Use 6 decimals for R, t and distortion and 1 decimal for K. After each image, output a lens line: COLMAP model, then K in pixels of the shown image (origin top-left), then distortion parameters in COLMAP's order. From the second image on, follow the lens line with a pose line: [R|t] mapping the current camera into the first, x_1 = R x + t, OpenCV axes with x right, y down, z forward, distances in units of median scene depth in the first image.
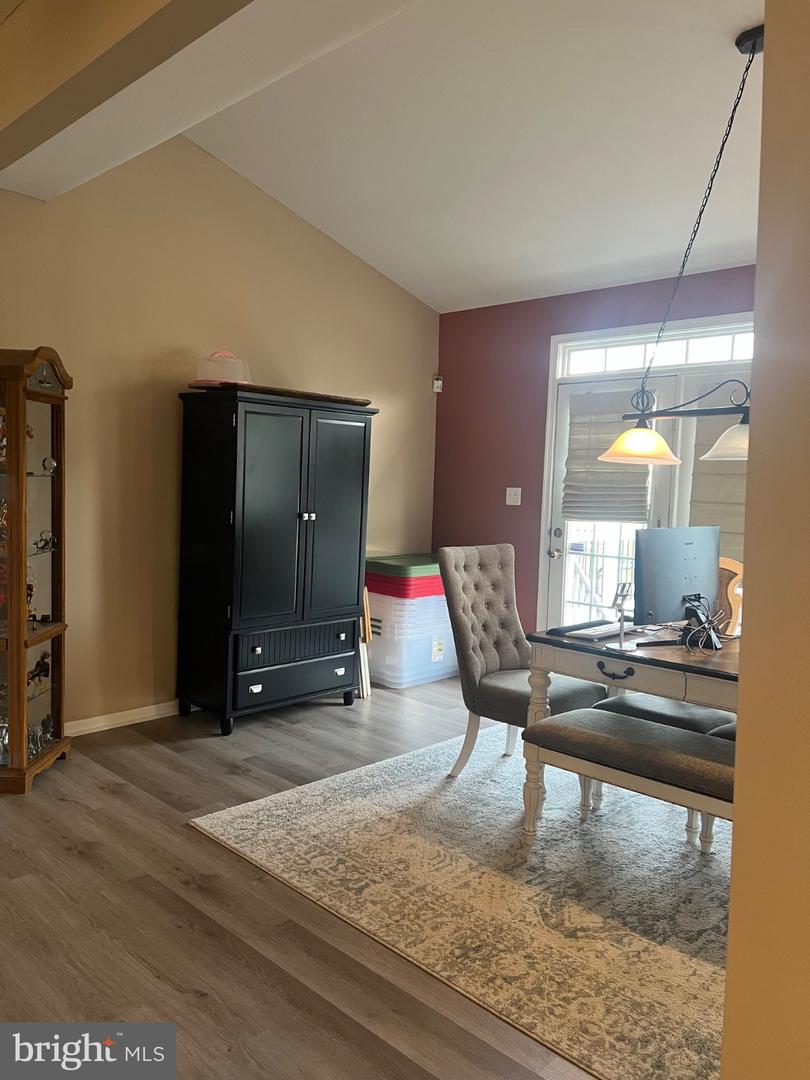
lens RADIAL K [[812.2, 0, 400.7], [0, 812.2, 541.3], [0, 0, 1]] dist [0.054557, -0.066259]
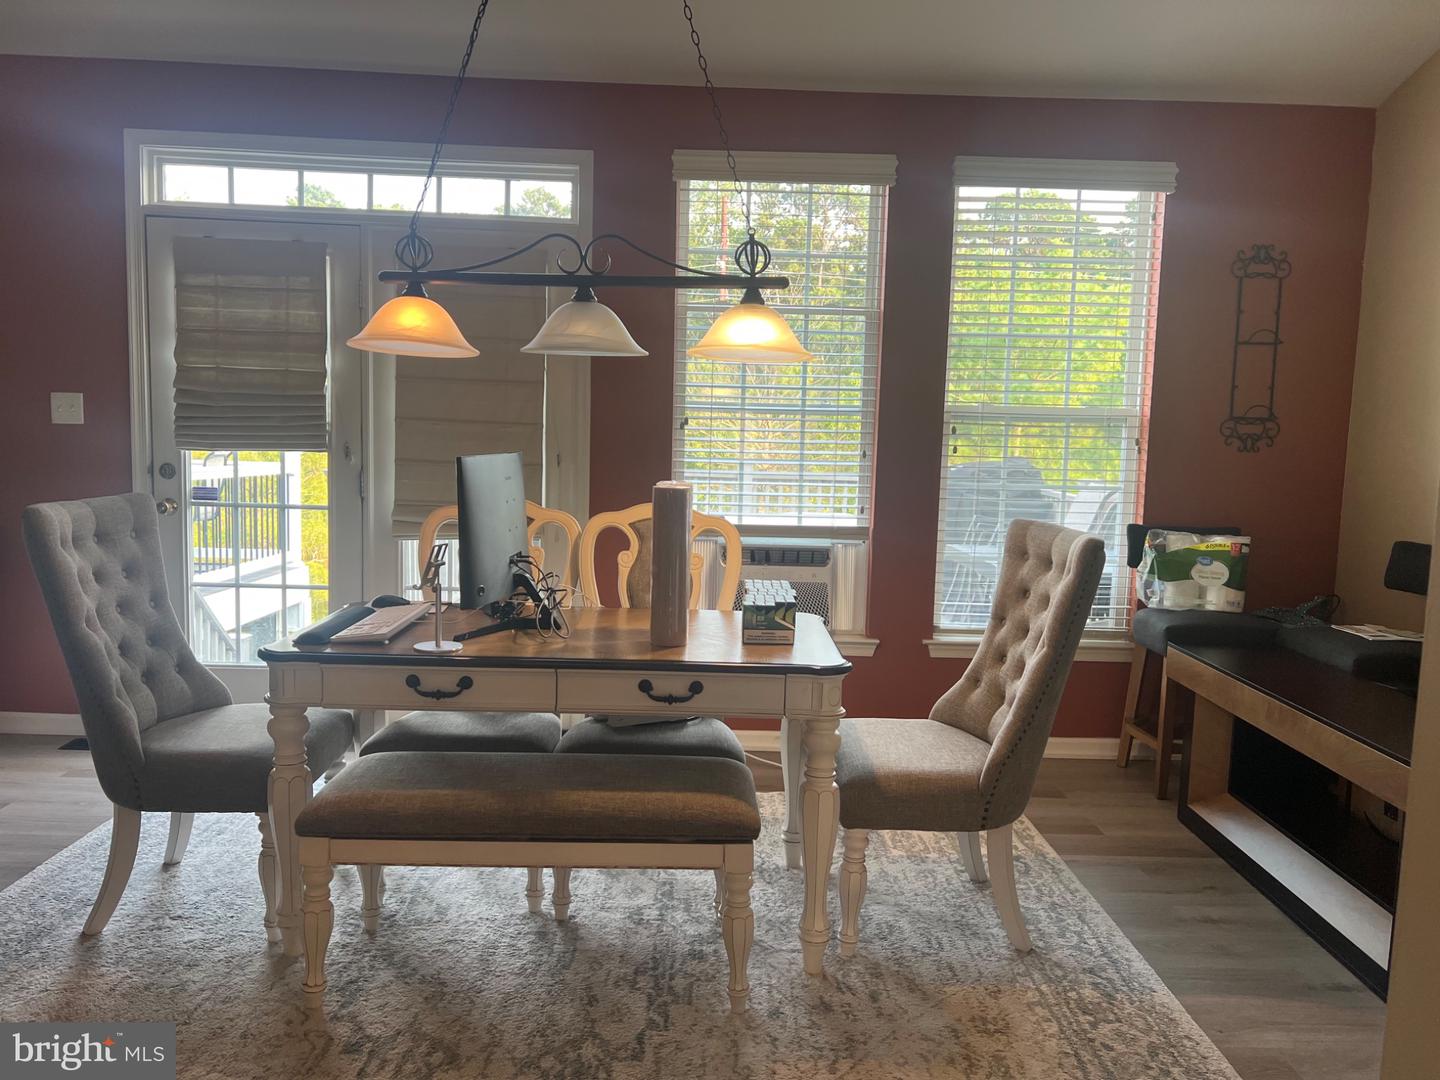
lens RADIAL K [[1082.9, 0, 721.6], [0, 1082.9, 548.8], [0, 0, 1]] dist [0.054557, -0.066259]
pose [[0.698975, -0.087618, 0.709758, -0.153040], [0.040923, 0.995740, 0.082621, -0.005272], [-0.713974, -0.028704, 0.699583, 0.243496]]
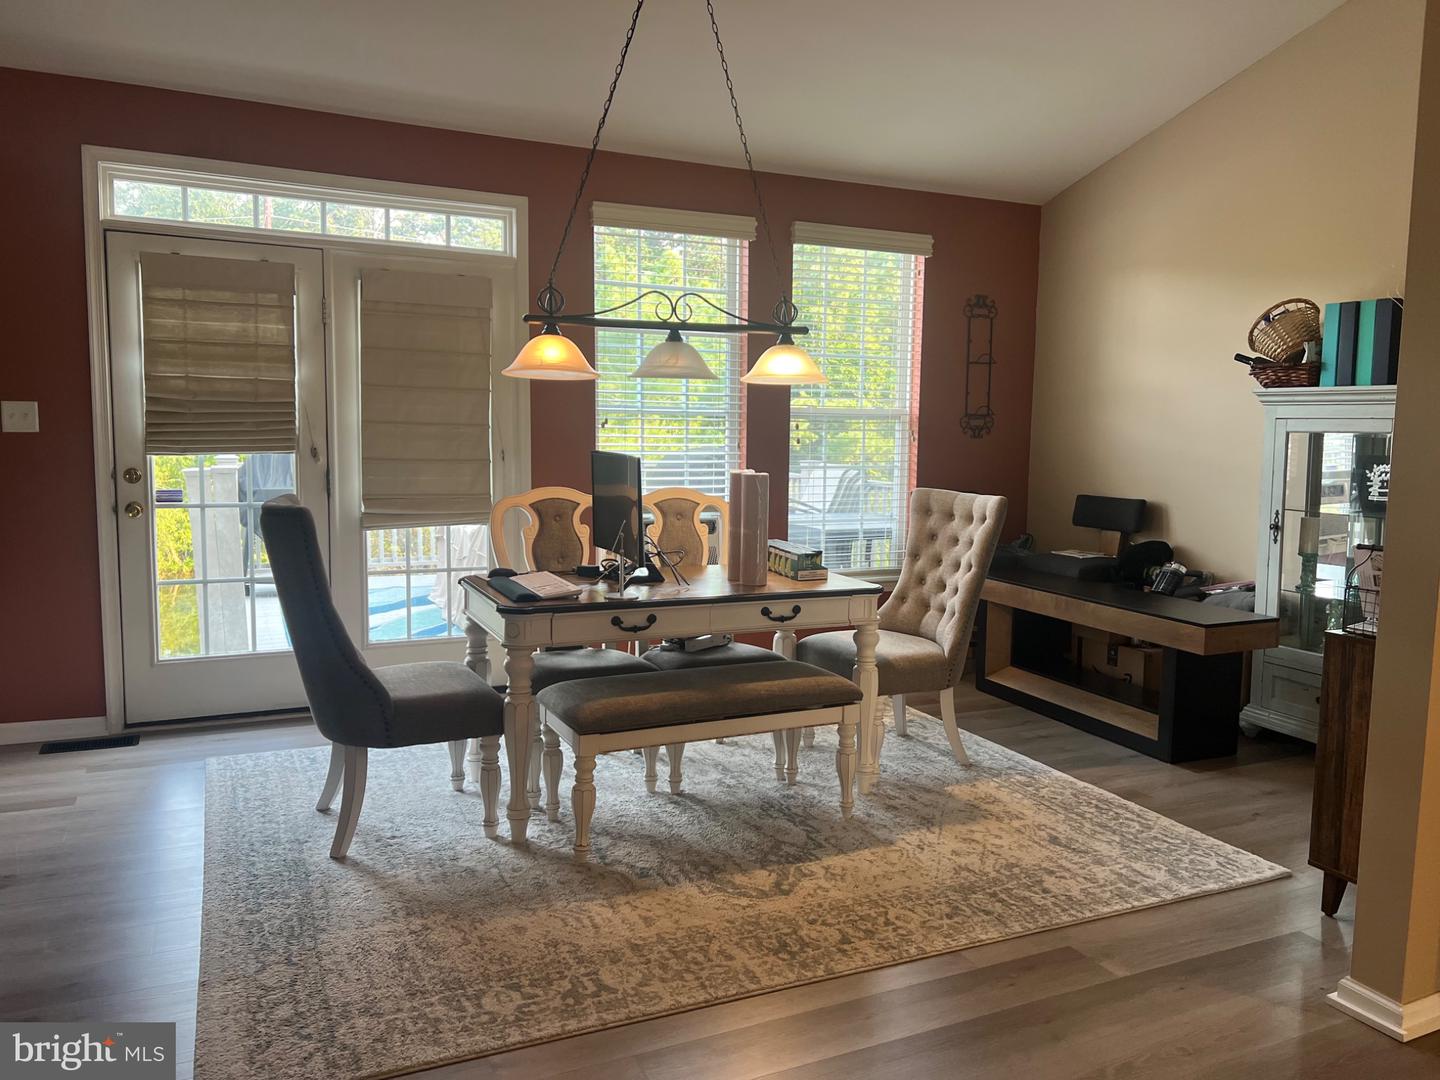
lens RADIAL K [[1082.9, 0, 725.4], [0, 1082.9, 536.0], [0, 0, 1]] dist [0.054557, -0.066259]
pose [[0.344965, -0.120974, 0.930787, -0.690598], [0.057289, 0.992524, 0.107766, -0.046036], [-0.936866, 0.016149, 0.349316, 0.464784]]
